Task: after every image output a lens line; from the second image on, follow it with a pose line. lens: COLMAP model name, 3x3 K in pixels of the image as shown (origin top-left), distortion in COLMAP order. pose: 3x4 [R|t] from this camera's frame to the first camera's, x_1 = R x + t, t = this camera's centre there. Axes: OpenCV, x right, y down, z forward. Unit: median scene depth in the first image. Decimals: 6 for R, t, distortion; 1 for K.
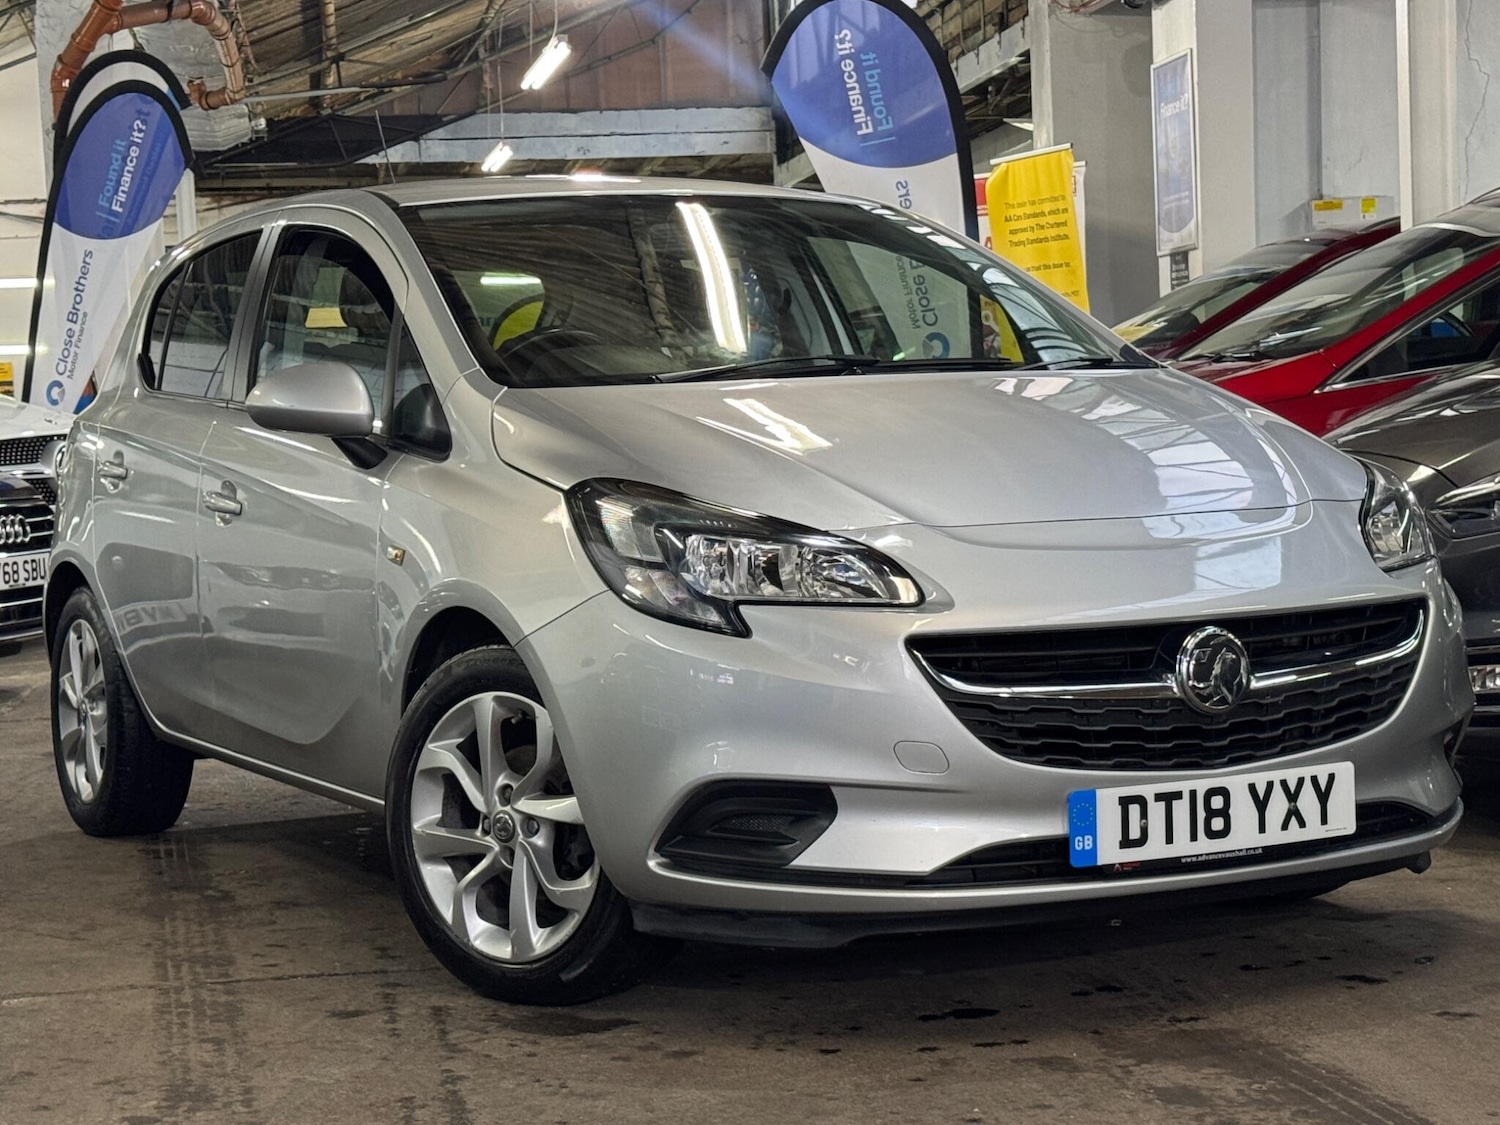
lens RADIAL K [[2808.9, 0, 768.0], [0, 2808.9, 571.5], [0, 0, 1]] dist [0.128732, 0.107561]
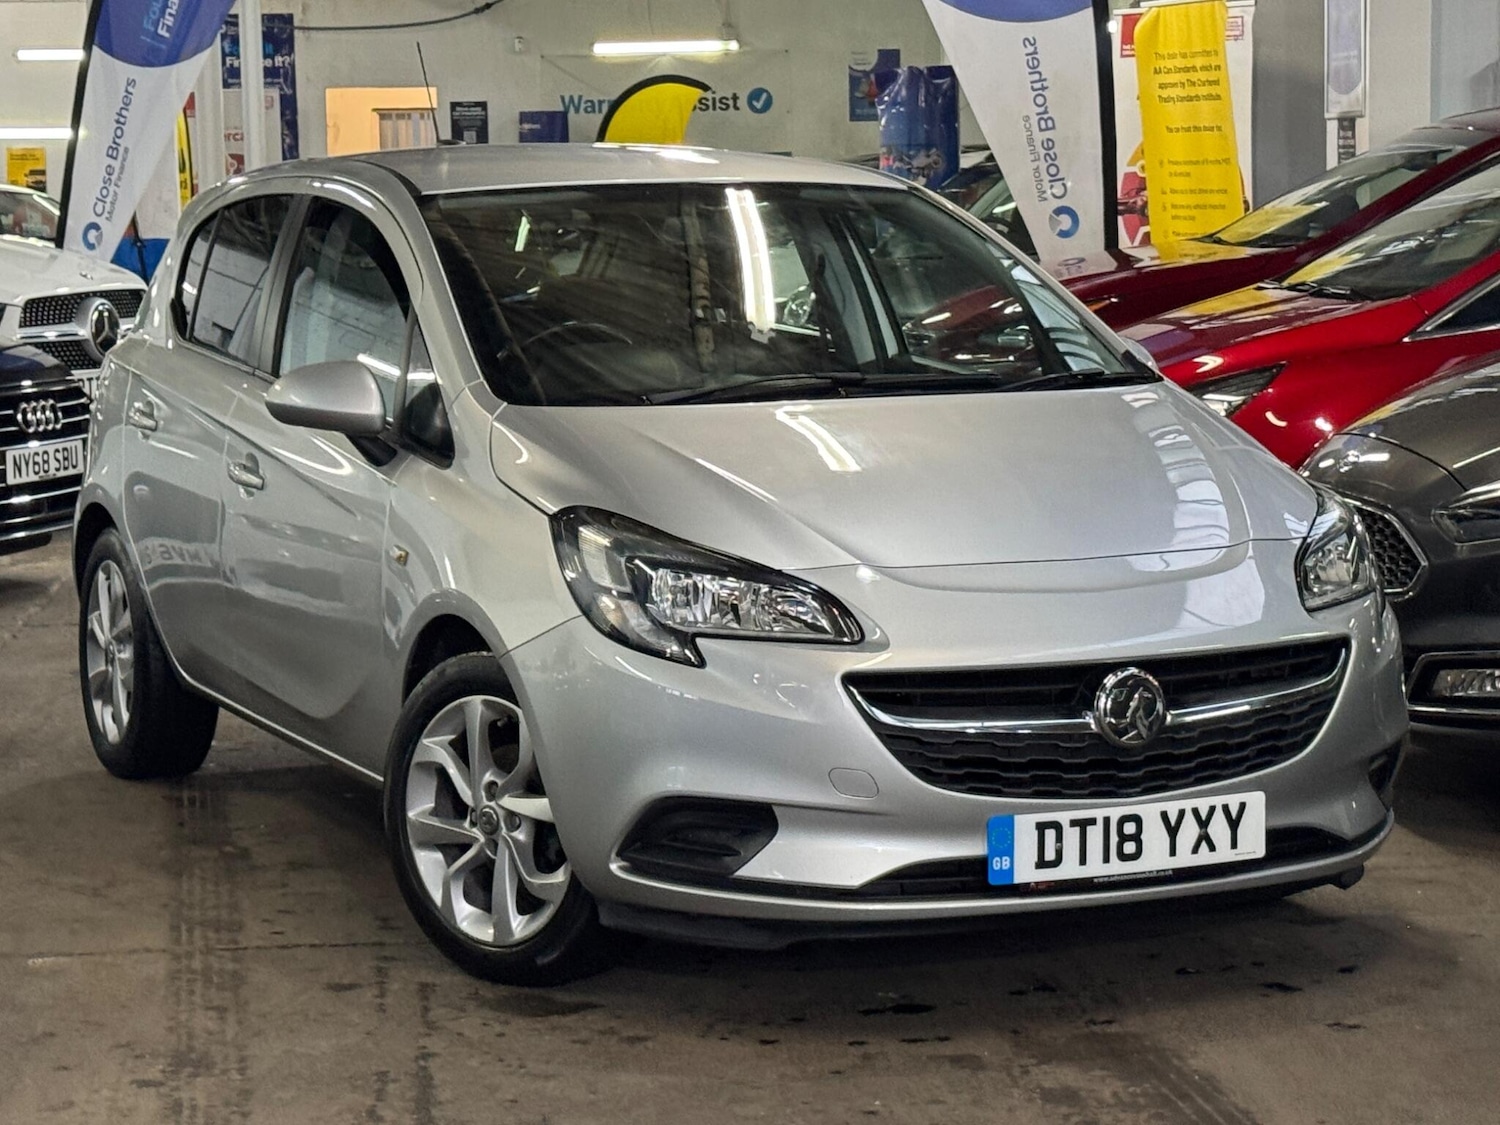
lens RADIAL K [[3446.6, 0, 809.3], [0, 3446.6, 561.9], [0, 0, 1]] dist [0.102300, 0.559455]
pose [[0.998688, 0.030093, -0.041443, 0.084623], [-0.027869, 0.998193, 0.053228, -0.086094], [0.042970, -0.052004, 0.997722, -0.324525]]
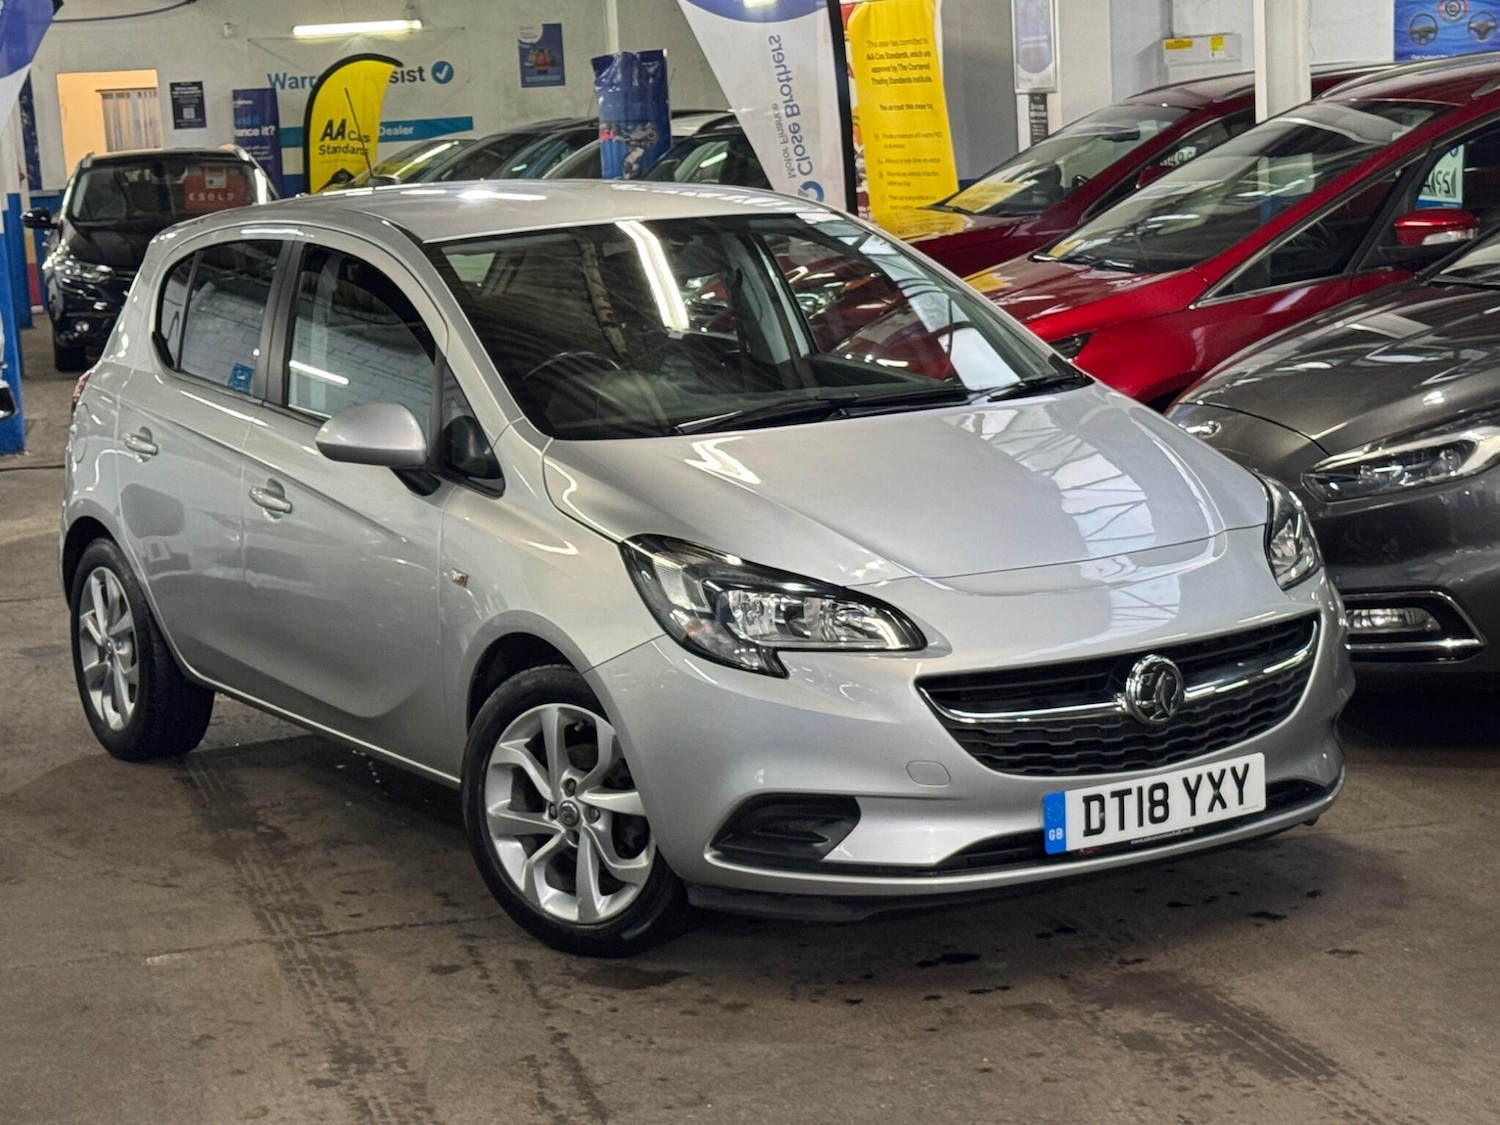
lens RADIAL K [[2929.7, 0, 750.0], [0, 2929.7, 562.5], [0, 0, 1]] dist [0.134203, 0.135777]
pose [[0.997836, -0.023080, 0.061564, -0.096061], [0.017294, 0.995524, 0.092911, -0.140055], [-0.063433, -0.091645, 0.993769, -0.264976]]
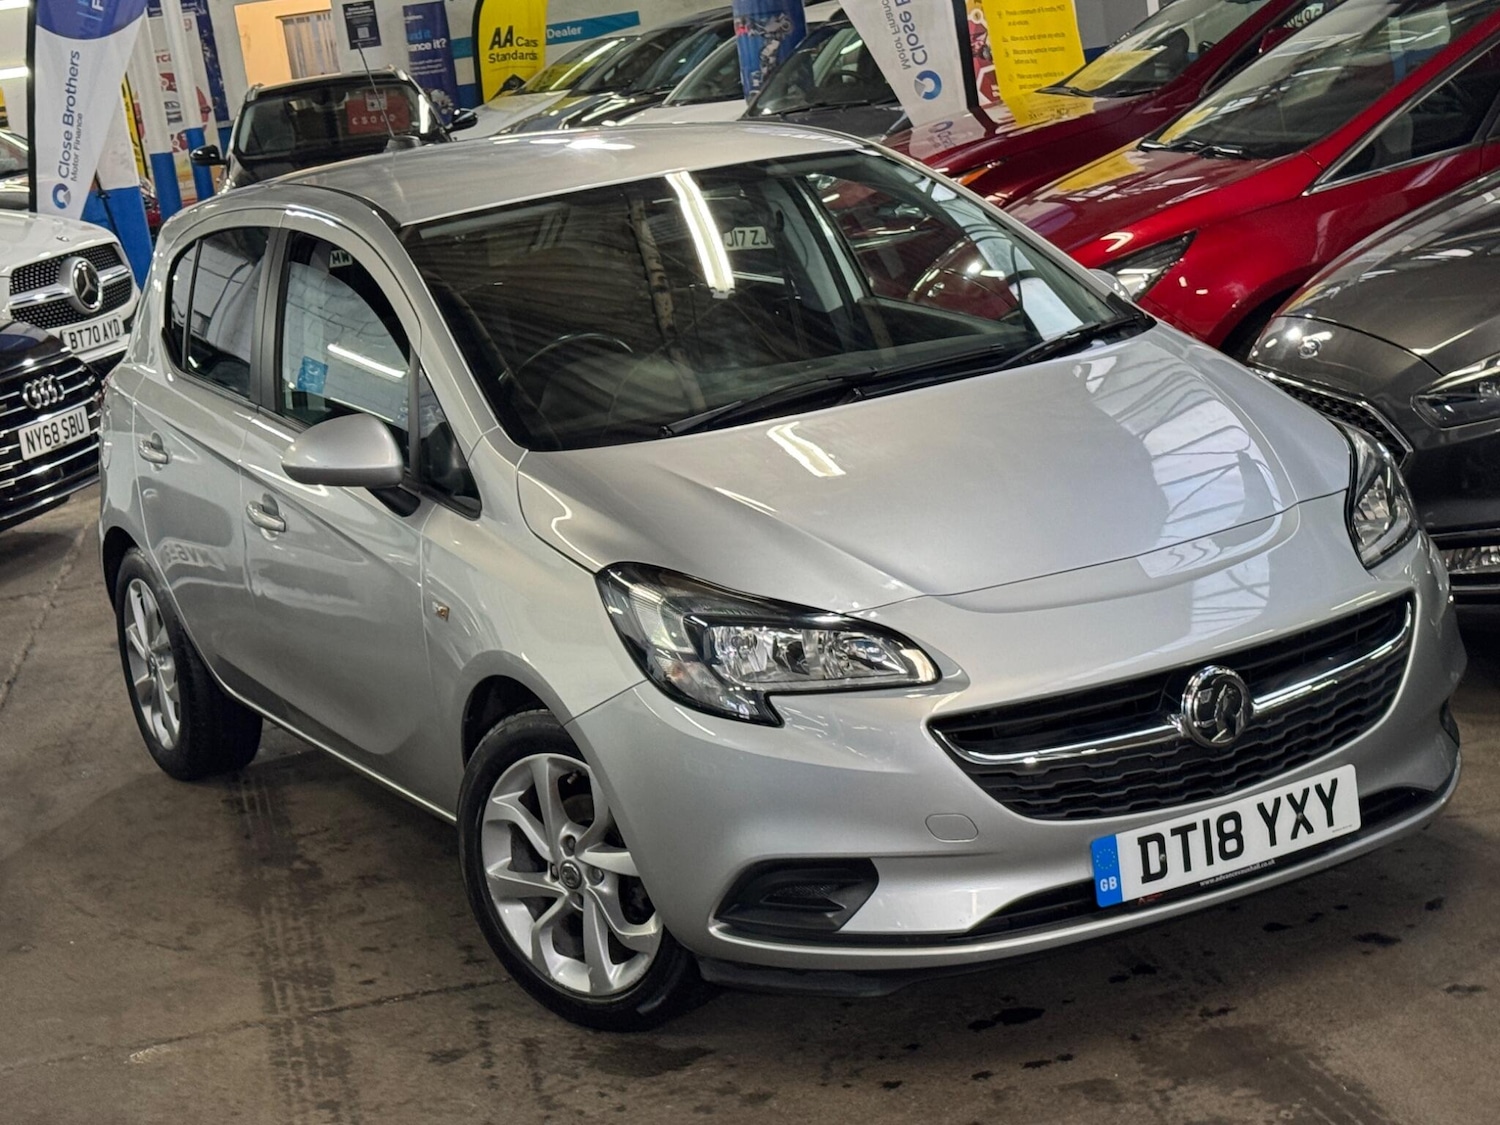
lens RADIAL K [[2801.5, 0, 750.3], [0, 2801.5, 553.7], [0, 0, 1]] dist [0.137892, 0.008562]
pose [[0.995124, -0.096088, -0.022252, 0.010832], [0.098244, 0.985624, 0.137451, -0.180298], [0.008725, -0.138967, 0.990259, -0.049773]]
